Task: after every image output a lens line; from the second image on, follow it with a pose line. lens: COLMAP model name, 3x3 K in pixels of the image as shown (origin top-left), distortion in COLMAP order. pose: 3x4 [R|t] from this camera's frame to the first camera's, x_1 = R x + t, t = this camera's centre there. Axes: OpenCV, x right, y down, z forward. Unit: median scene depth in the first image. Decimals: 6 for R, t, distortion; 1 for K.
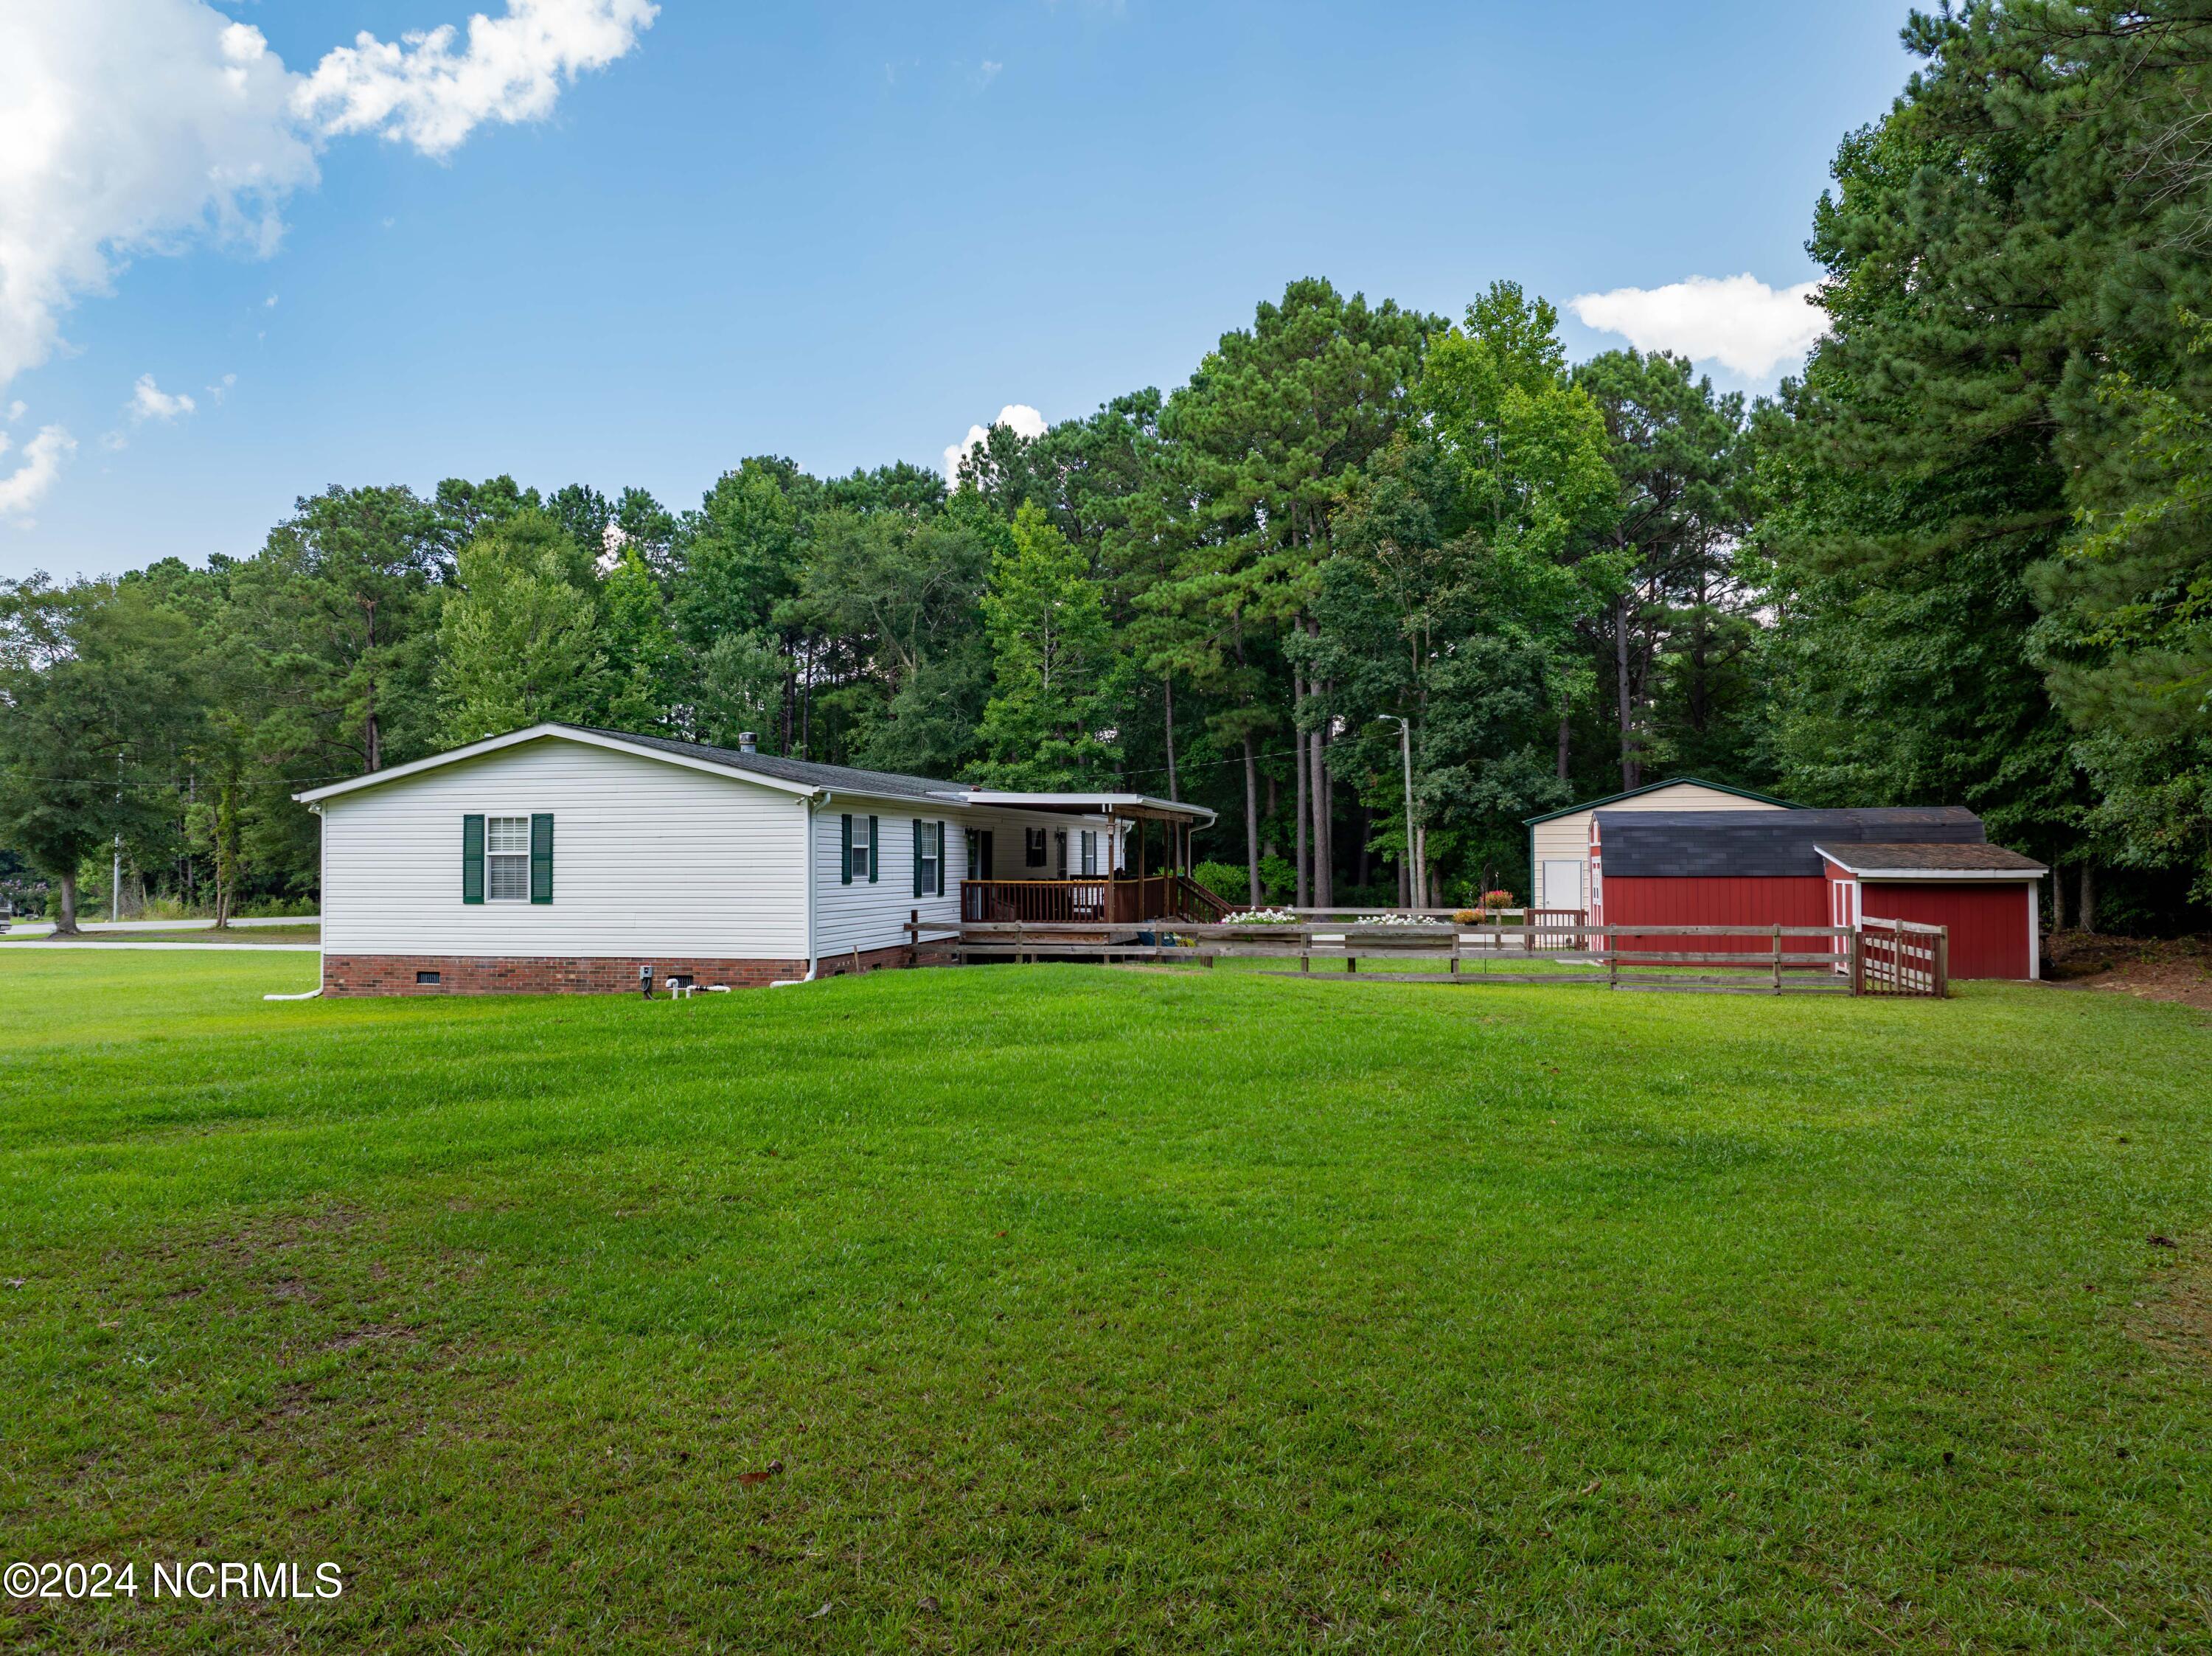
lens RADIAL K [[1562.1, 0, 1102.5], [0, 1562.1, 826.8], [0, 0, 1]] dist [-0.039676, 0.007441]
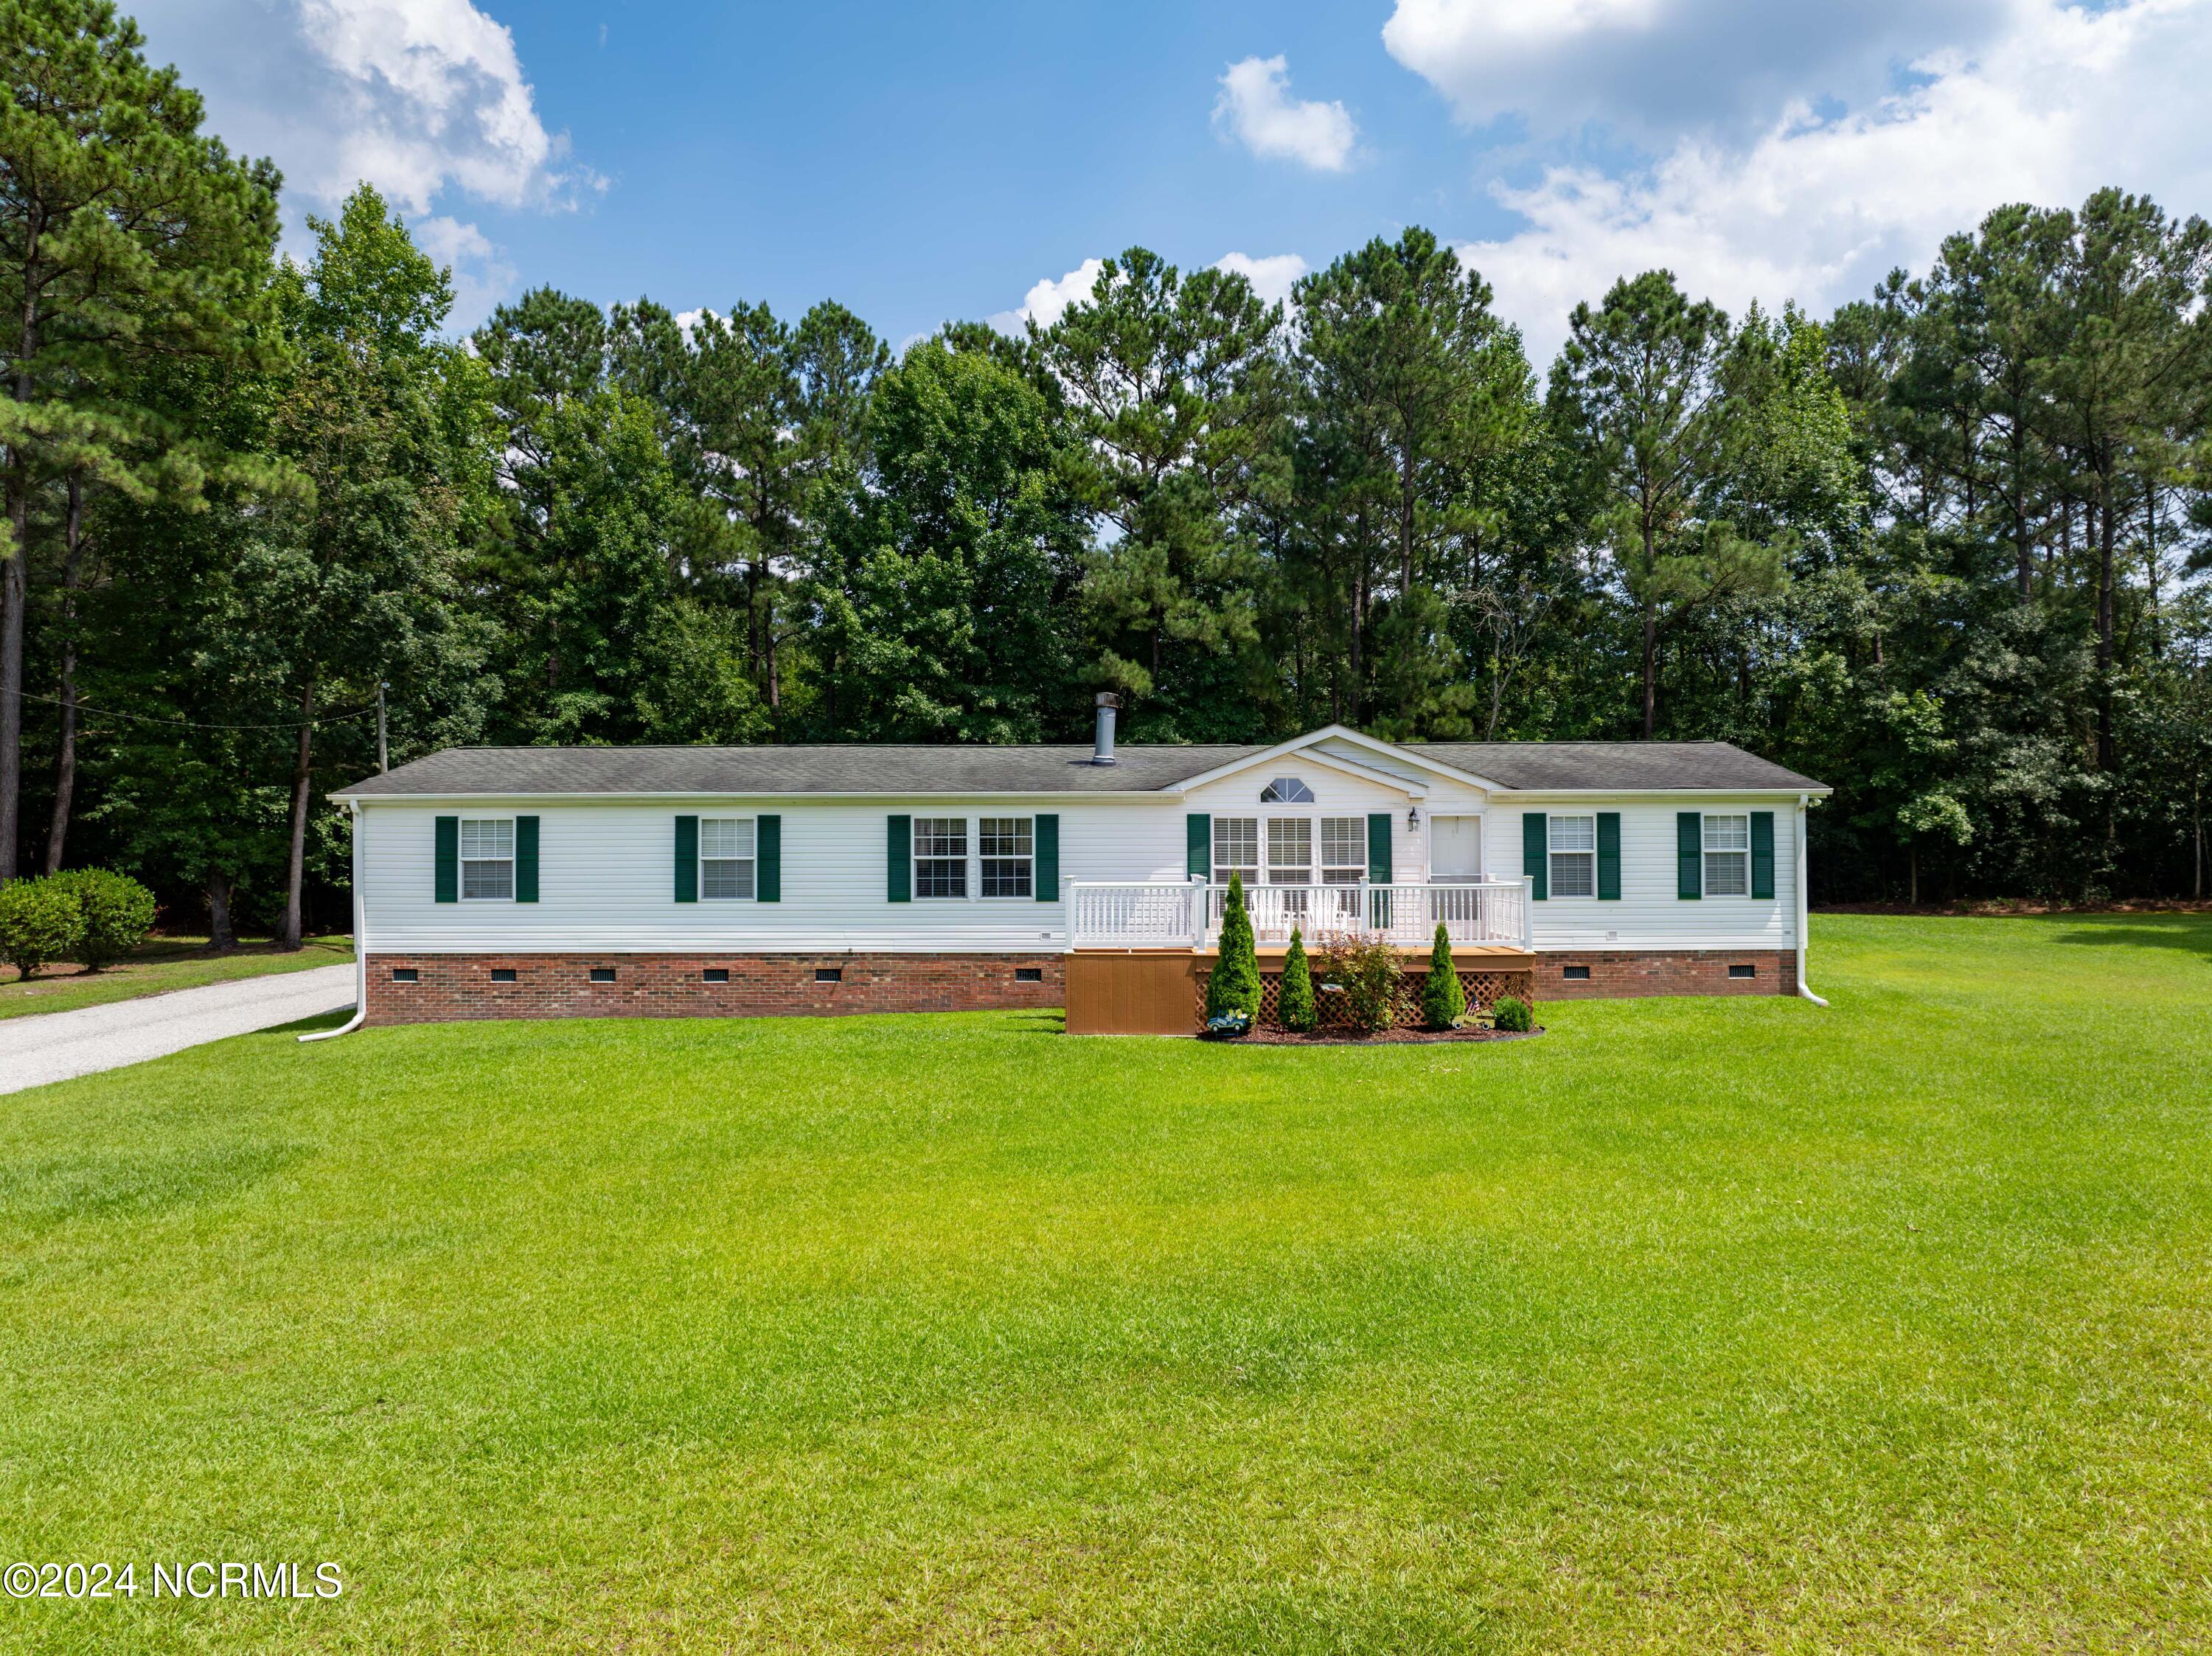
lens RADIAL K [[1562.1, 0, 1114.7], [0, 1562.1, 827.5], [0, 0, 1]] dist [-0.039676, 0.007441]
pose [[-0.197928, 0.022436, 0.979960, -1.427573], [-0.015332, 0.999545, -0.025981, 0.036581], [-0.980097, -0.020167, -0.197494, 1.669302]]
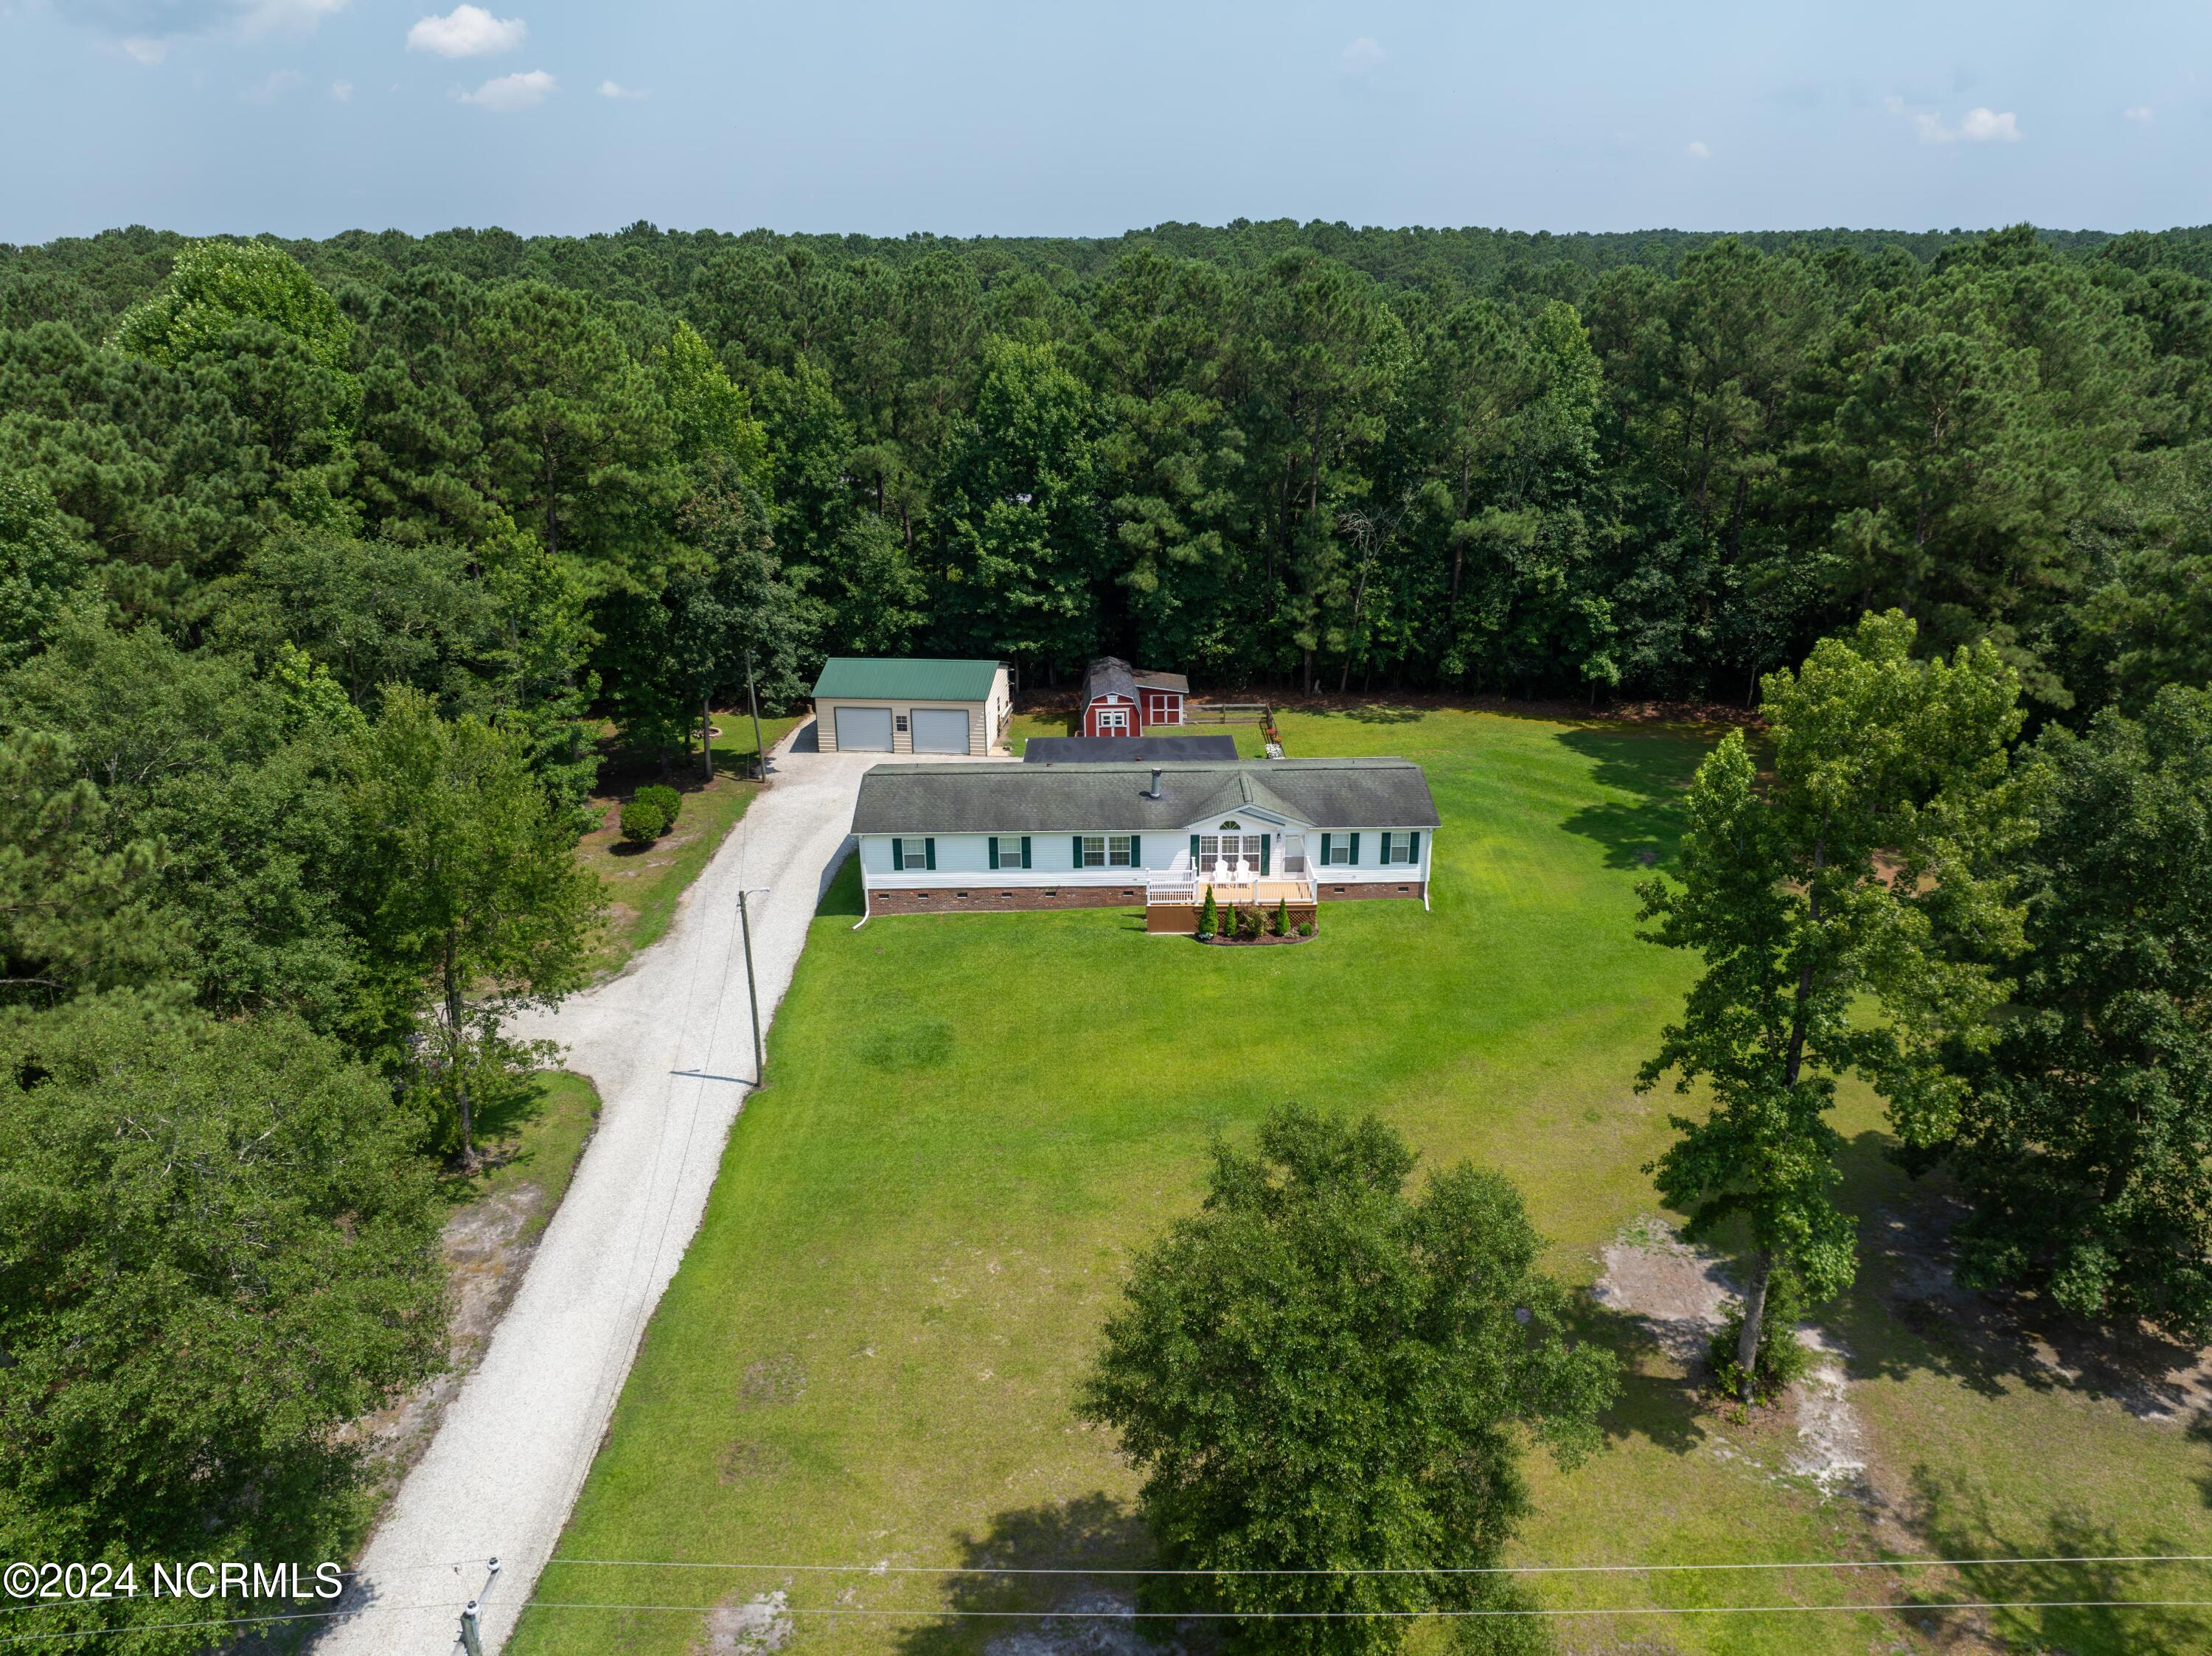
lens RADIAL K [[1562.1, 0, 1118.3], [0, 1562.1, 818.9], [0, 0, 1]] dist [-0.039676, 0.007441]
pose [[-0.228292, -0.333735, 0.914606, -2.791580], [-0.012739, 0.940357, 0.339951, -0.914273], [-0.973509, 0.065957, -0.218928, 2.110183]]
